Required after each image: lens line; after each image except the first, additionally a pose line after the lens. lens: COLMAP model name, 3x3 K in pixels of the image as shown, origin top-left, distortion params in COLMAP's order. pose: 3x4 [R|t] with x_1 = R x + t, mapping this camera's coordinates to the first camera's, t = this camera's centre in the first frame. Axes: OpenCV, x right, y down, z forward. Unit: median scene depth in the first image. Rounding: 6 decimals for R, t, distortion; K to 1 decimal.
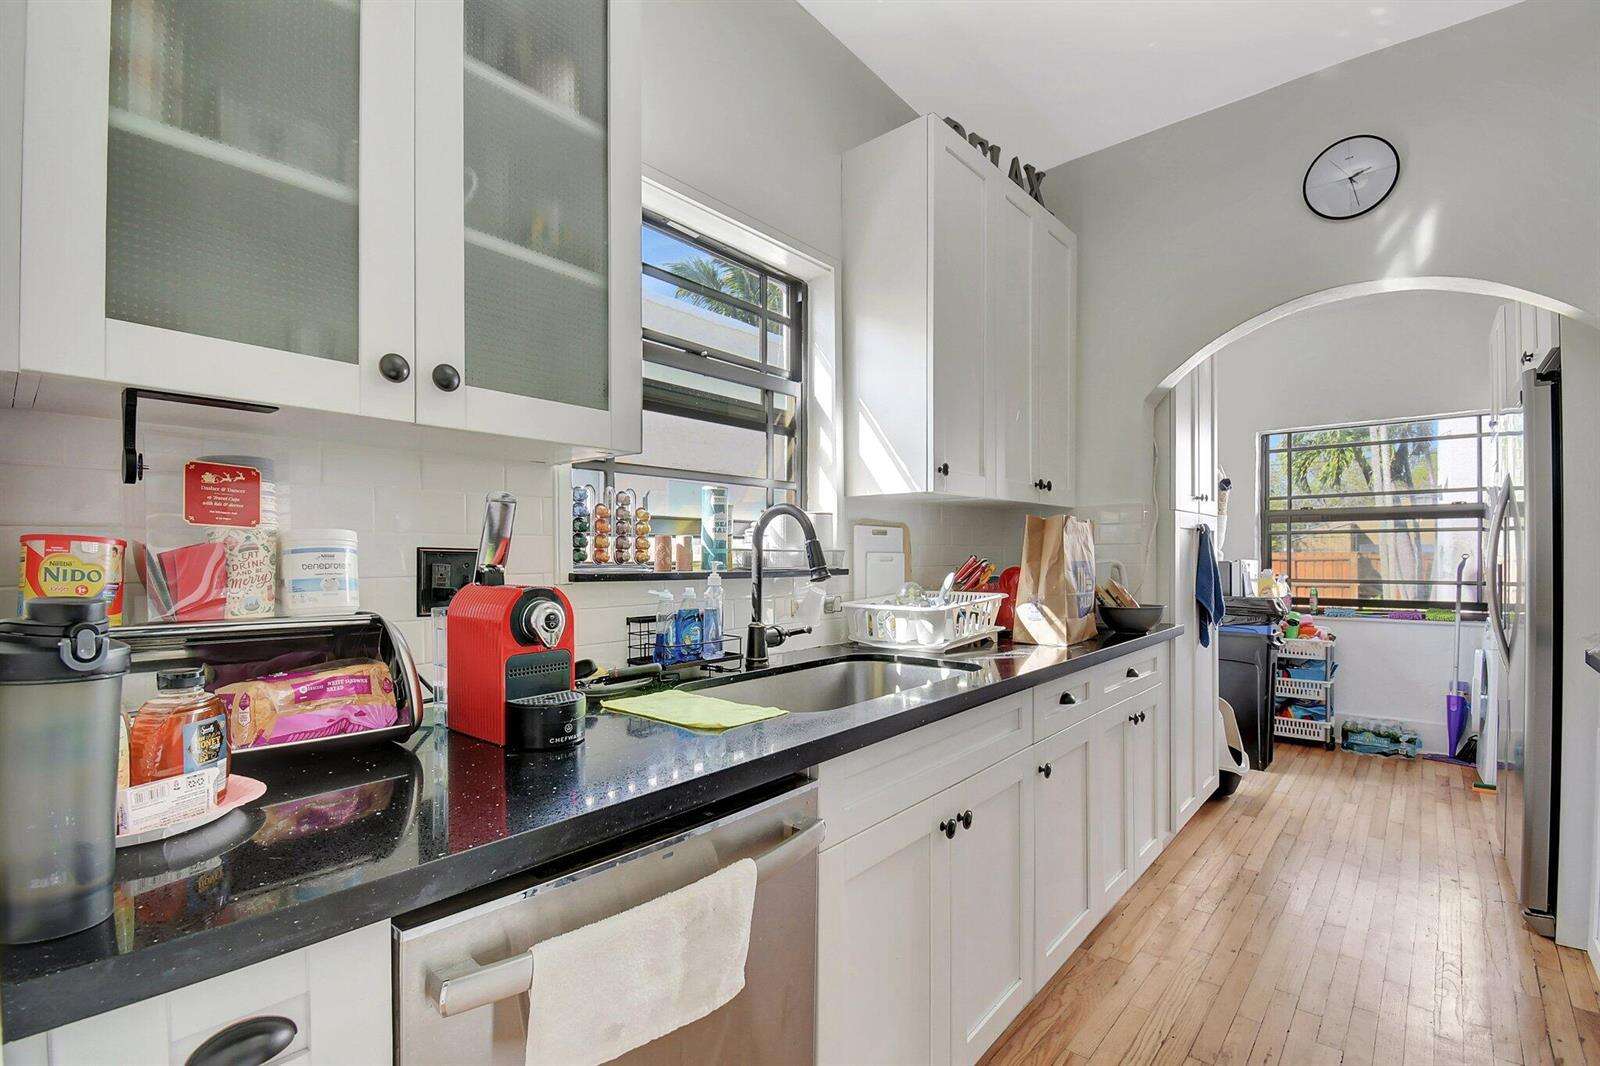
lens RADIAL K [[724.7, 0, 822.1], [0, 724.7, 552.5], [0, 0, 1]] dist [-0.010037, -0.002077]
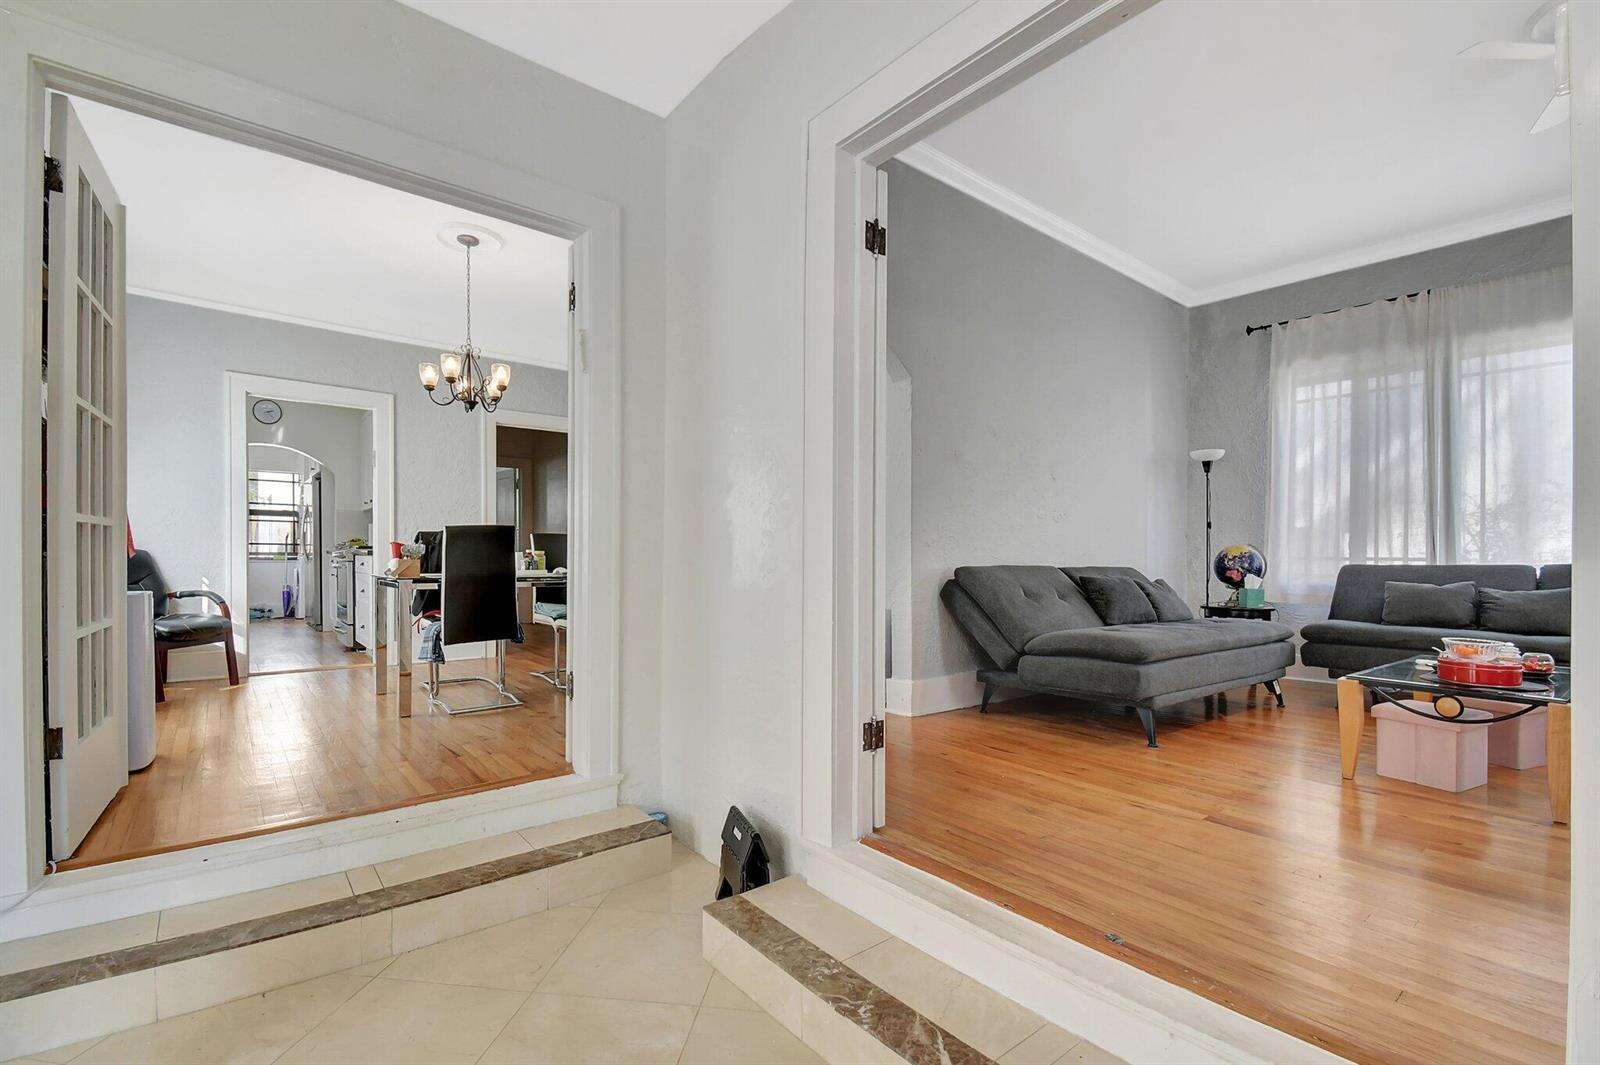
lens RADIAL K [[724.7, 0, 805.5], [0, 724.7, 545.7], [0, 0, 1]] dist [-0.010037, -0.002077]
pose [[0.186036, 0.000219, 0.982543, -1.130278], [0.007858, 0.999968, -0.001710, 0.066548], [-0.982512, 0.008039, 0.186028, -1.124080]]
